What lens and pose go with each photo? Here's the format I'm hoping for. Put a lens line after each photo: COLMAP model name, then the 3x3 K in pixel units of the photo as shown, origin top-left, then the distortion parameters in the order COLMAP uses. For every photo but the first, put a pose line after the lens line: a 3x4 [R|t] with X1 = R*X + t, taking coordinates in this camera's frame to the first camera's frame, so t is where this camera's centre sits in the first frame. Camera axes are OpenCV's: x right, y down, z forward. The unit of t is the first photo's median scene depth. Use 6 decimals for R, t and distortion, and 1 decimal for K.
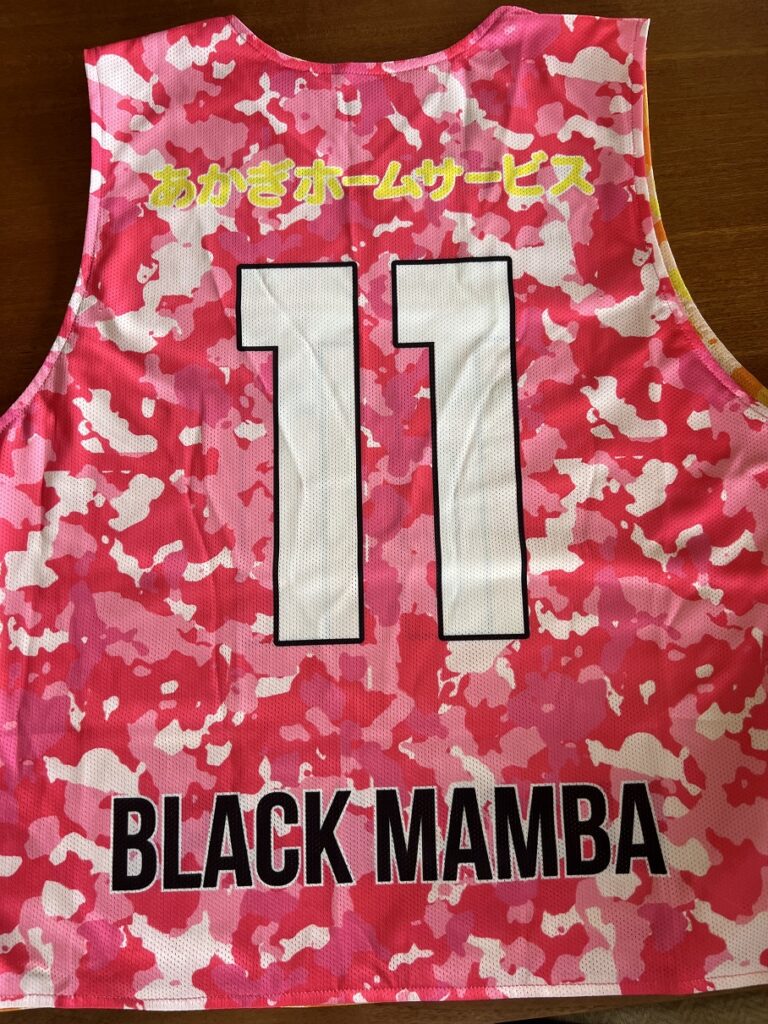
lens RADIAL K [[794.1, 0, 381.0], [0, 794.1, 512.6], [0, 0, 1]] dist [0.031053, -0.032068]
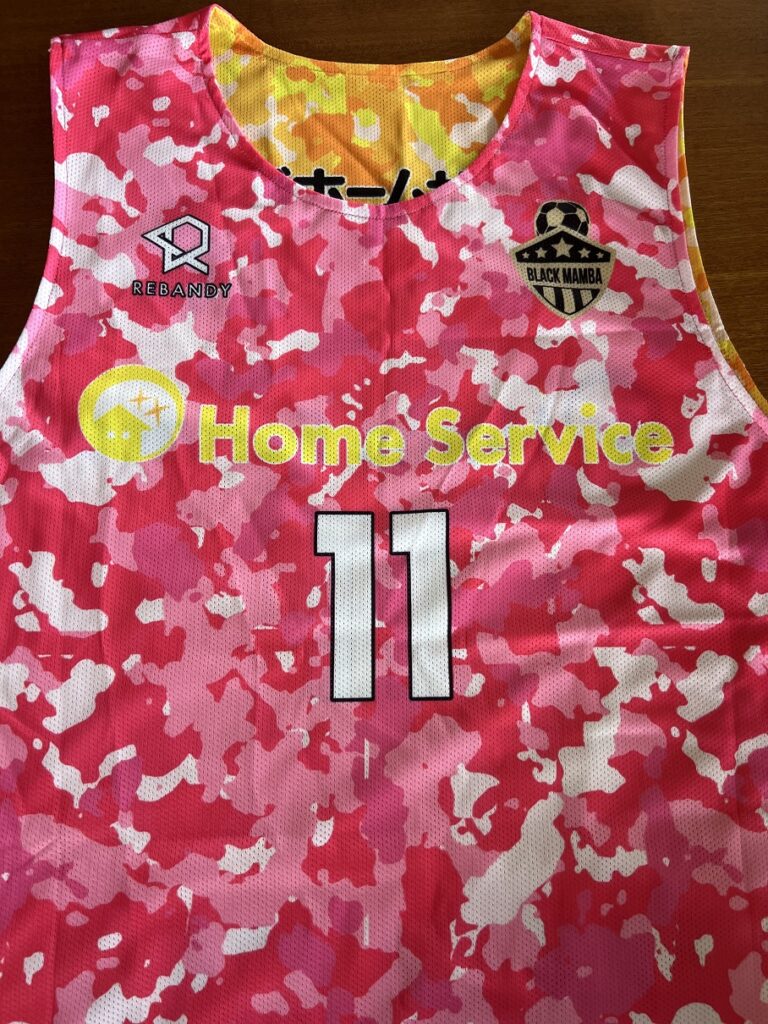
lens RADIAL K [[794.1, 0, 381.0], [0, 794.1, 512.6], [0, 0, 1]] dist [0.031053, -0.032068]
pose [[0.999933, 0.010714, 0.004452, -0.007801], [-0.009200, 0.966026, -0.258283, 0.011642], [-0.007068, 0.258224, 0.966059, 0.152052]]
